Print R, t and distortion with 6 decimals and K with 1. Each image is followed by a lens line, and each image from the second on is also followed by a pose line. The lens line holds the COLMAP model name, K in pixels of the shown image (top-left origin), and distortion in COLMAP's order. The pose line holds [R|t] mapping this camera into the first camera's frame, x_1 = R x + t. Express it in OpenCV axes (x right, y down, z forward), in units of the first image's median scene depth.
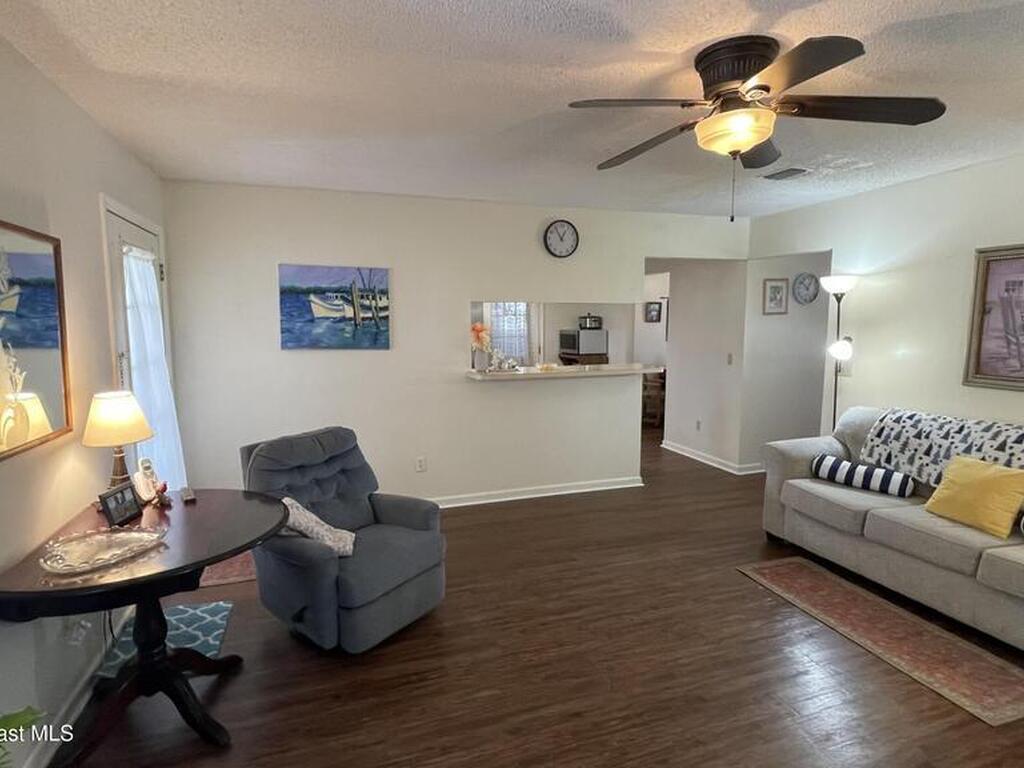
lens RADIAL K [[547.0, 0, 512.0], [0, 547.0, 384.0], [0, 0, 1]] dist [0.000889, 0.000181]
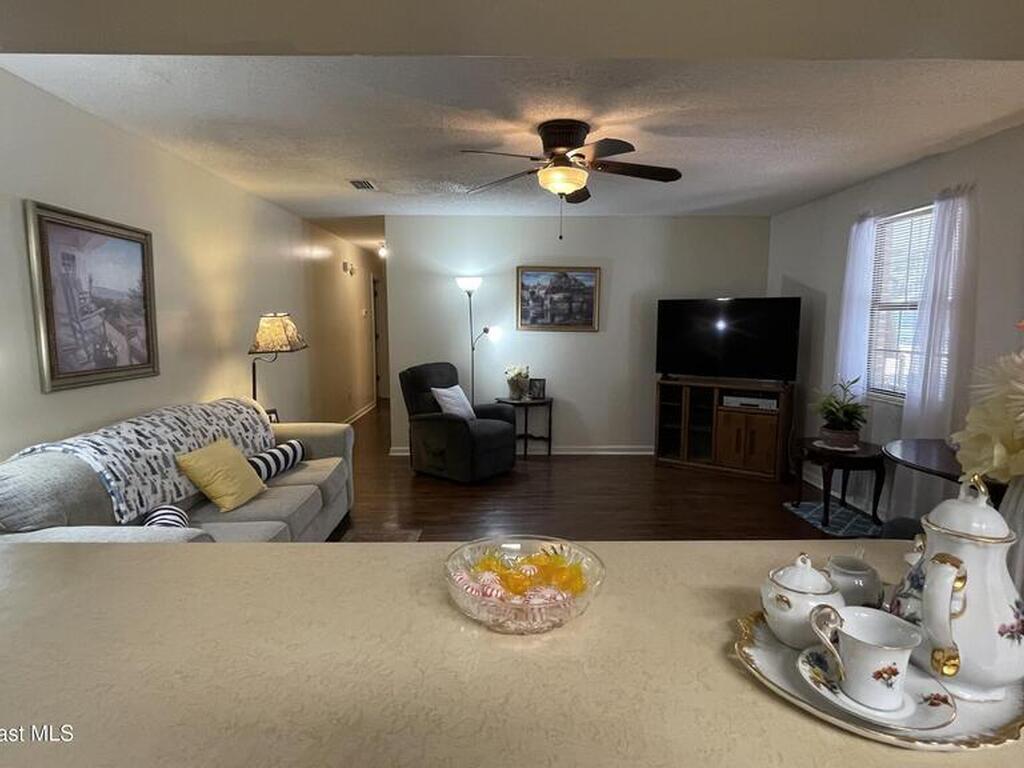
lens RADIAL K [[553.4, 0, 509.6], [0, 553.4, 379.9], [0, 0, 1]] dist [0.032541, -0.032943]
pose [[-0.952376, -0.033224, 0.303111, 0.032301], [0.035128, 0.975473, 0.217296, -0.149254], [-0.302896, 0.217595, -0.927850, 1.474460]]
